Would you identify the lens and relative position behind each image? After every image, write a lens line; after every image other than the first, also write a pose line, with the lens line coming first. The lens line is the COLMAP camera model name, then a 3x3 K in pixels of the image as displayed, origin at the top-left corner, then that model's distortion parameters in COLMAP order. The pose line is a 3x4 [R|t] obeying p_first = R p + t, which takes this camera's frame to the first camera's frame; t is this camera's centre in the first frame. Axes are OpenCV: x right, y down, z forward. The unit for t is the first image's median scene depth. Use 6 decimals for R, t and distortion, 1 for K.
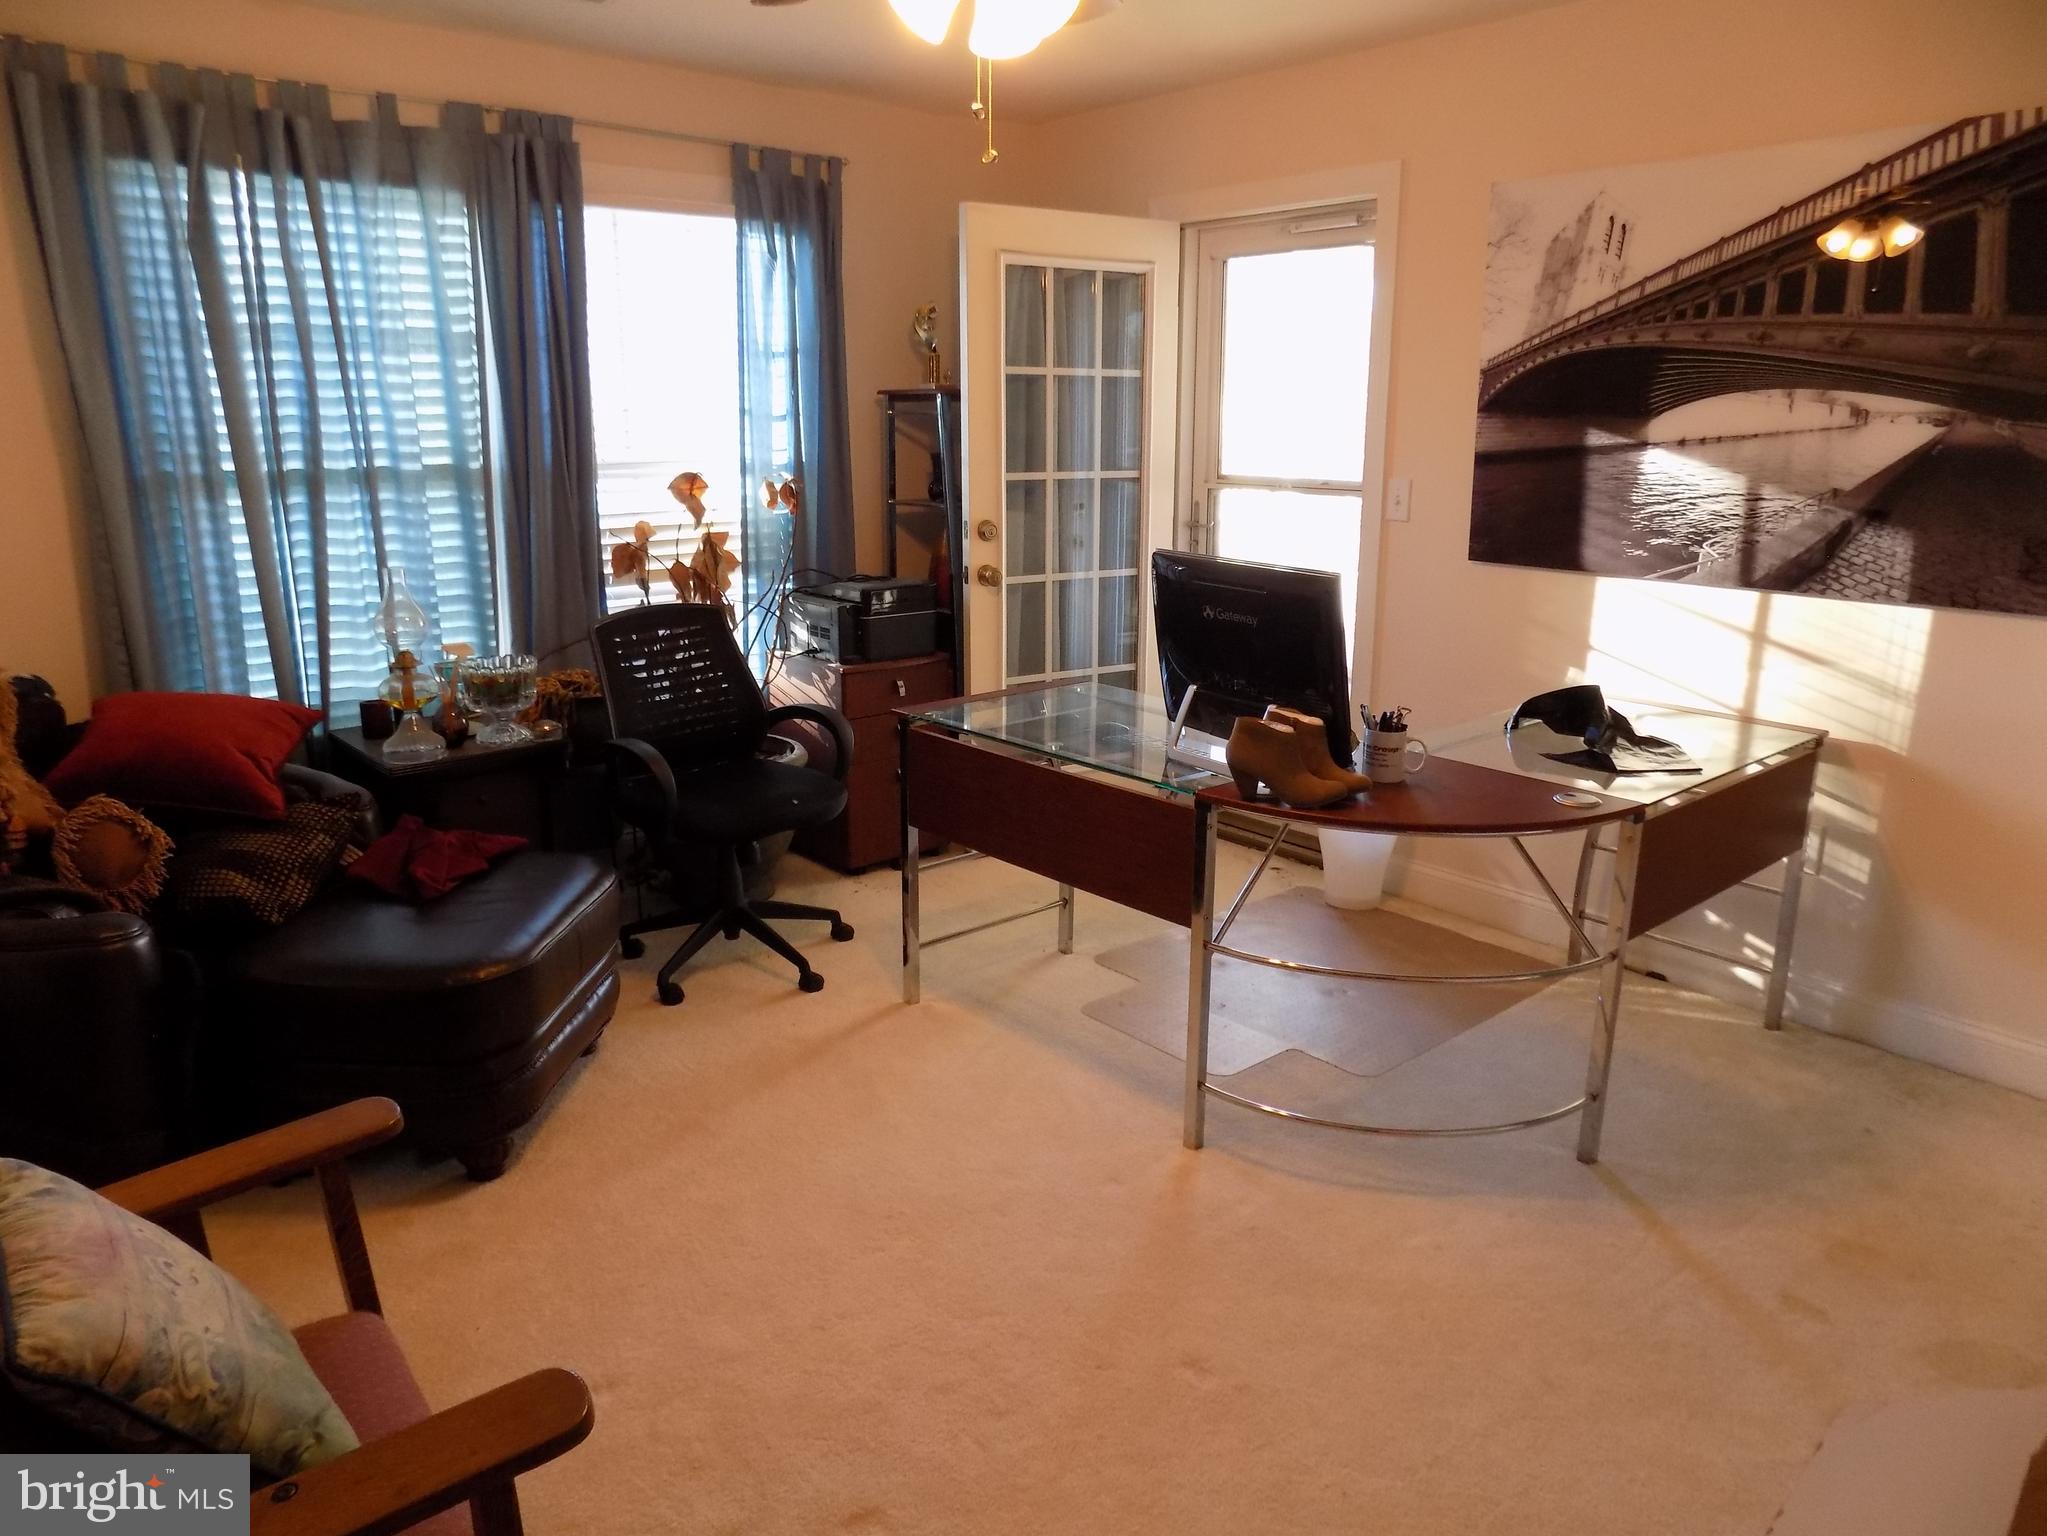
lens RADIAL K [[1359.5, 0, 1023.5], [0, 1359.5, 768.0], [0, 0, 1]] dist [-0.090784, 0.129441]
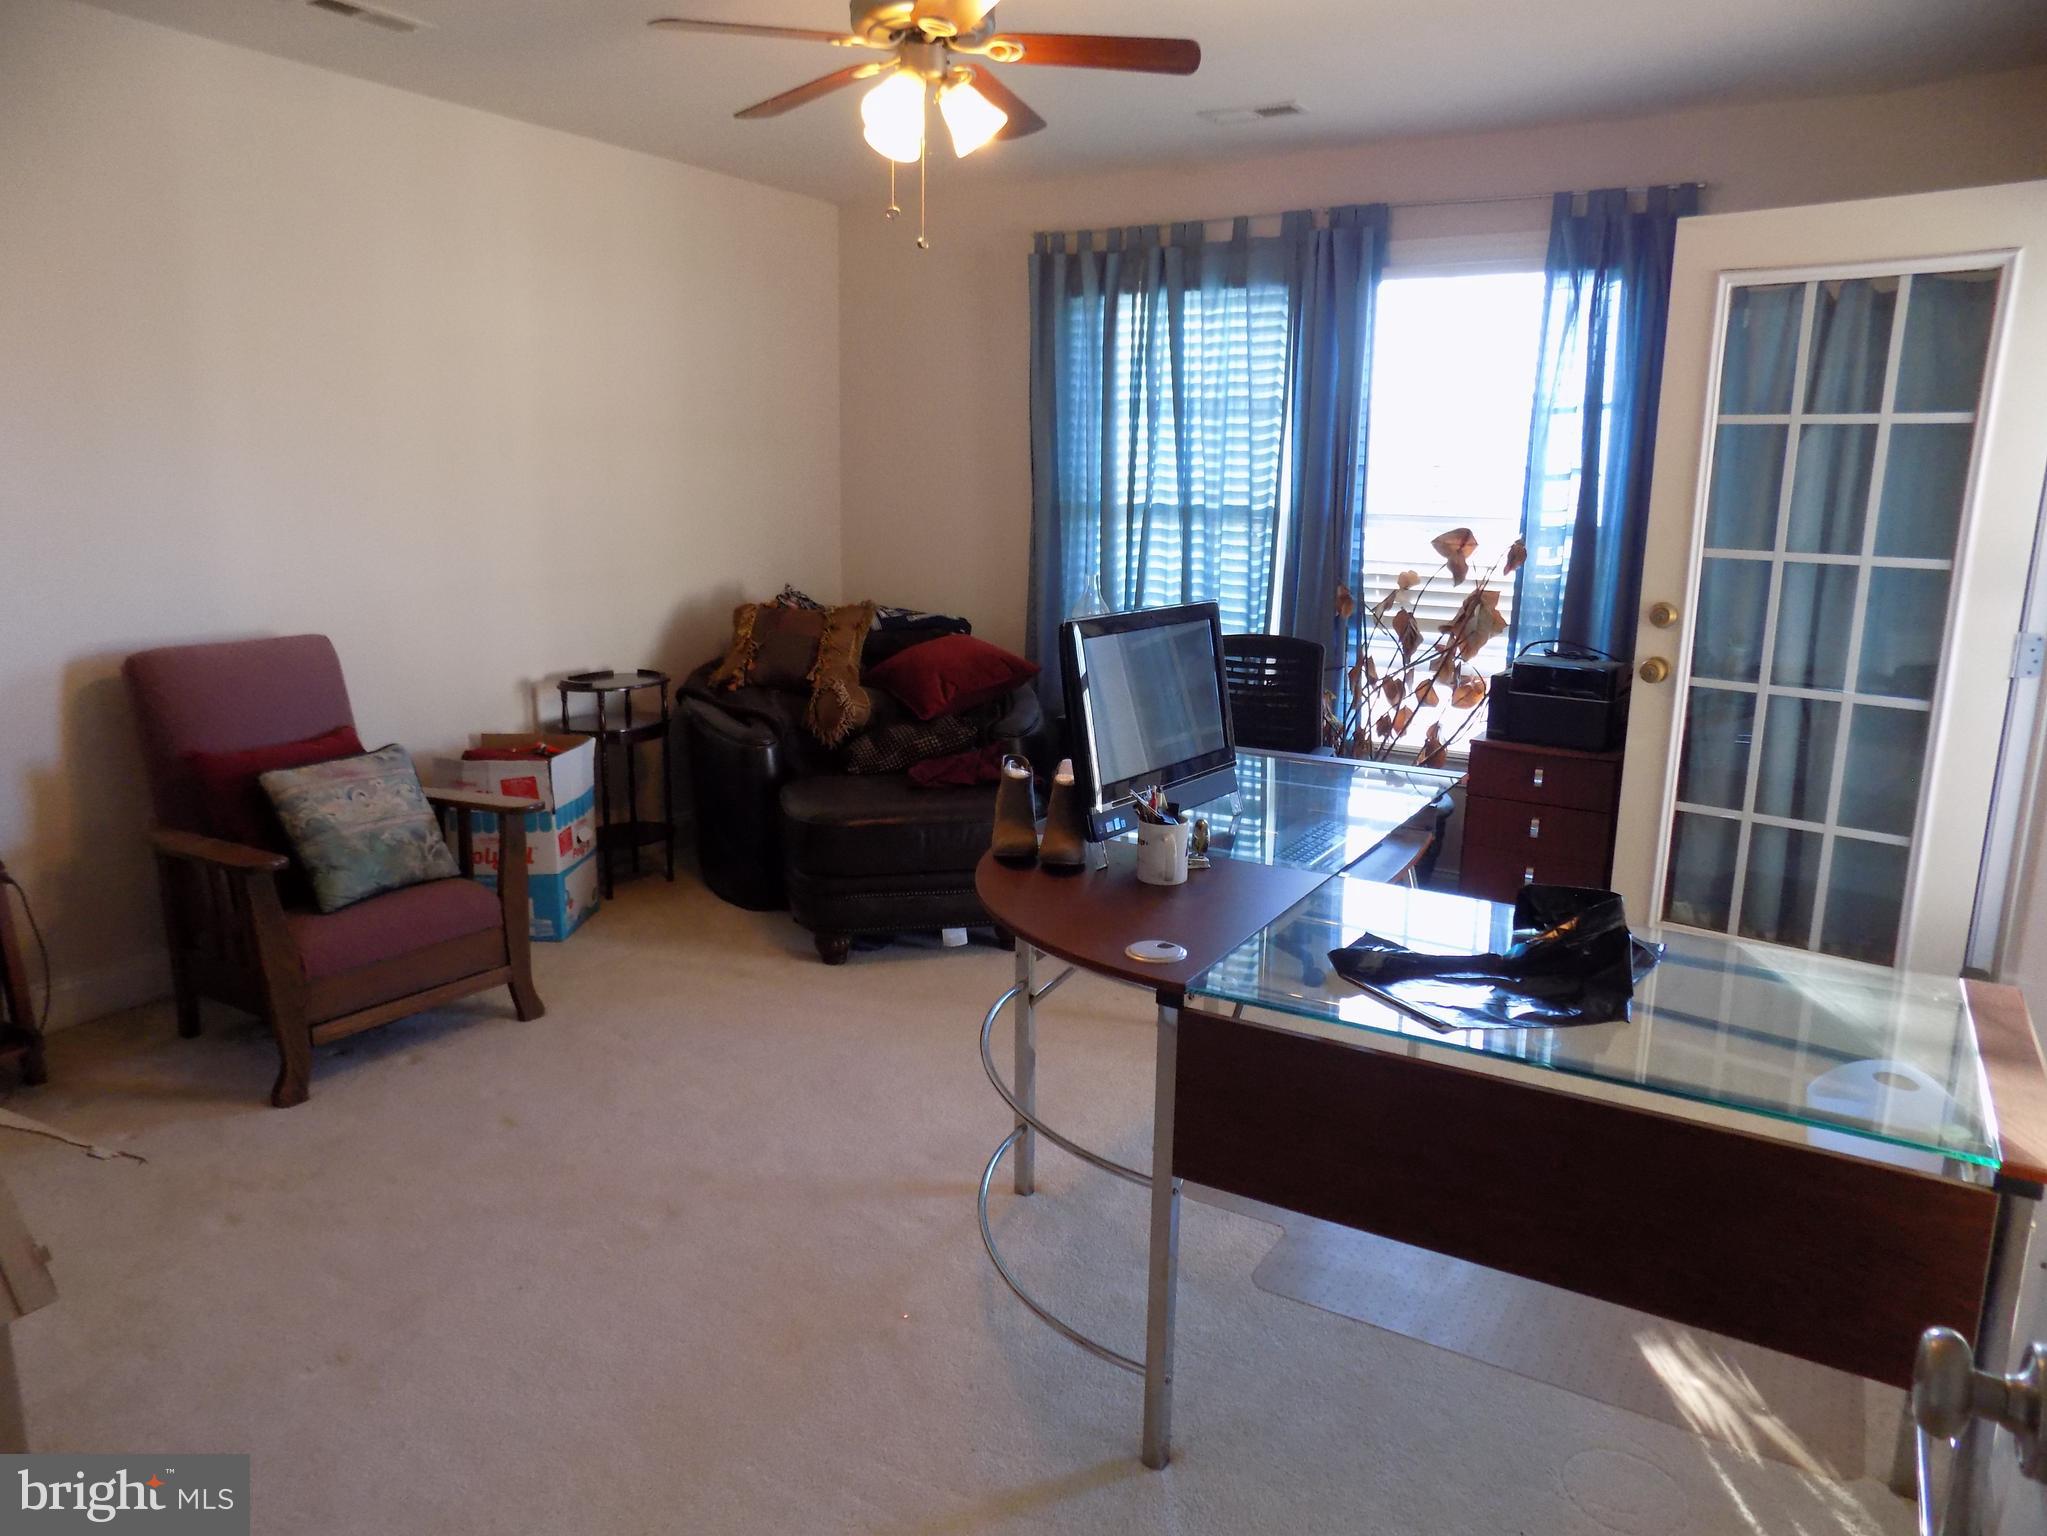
lens RADIAL K [[1359.5, 0, 1023.5], [0, 1359.5, 768.0], [0, 0, 1]] dist [-0.090784, 0.129441]
pose [[0.335140, 0.207039, -0.919139, 0.702113], [-0.256251, 0.958812, 0.122540, -0.100128], [0.906651, 0.194462, 0.374390, 0.416247]]
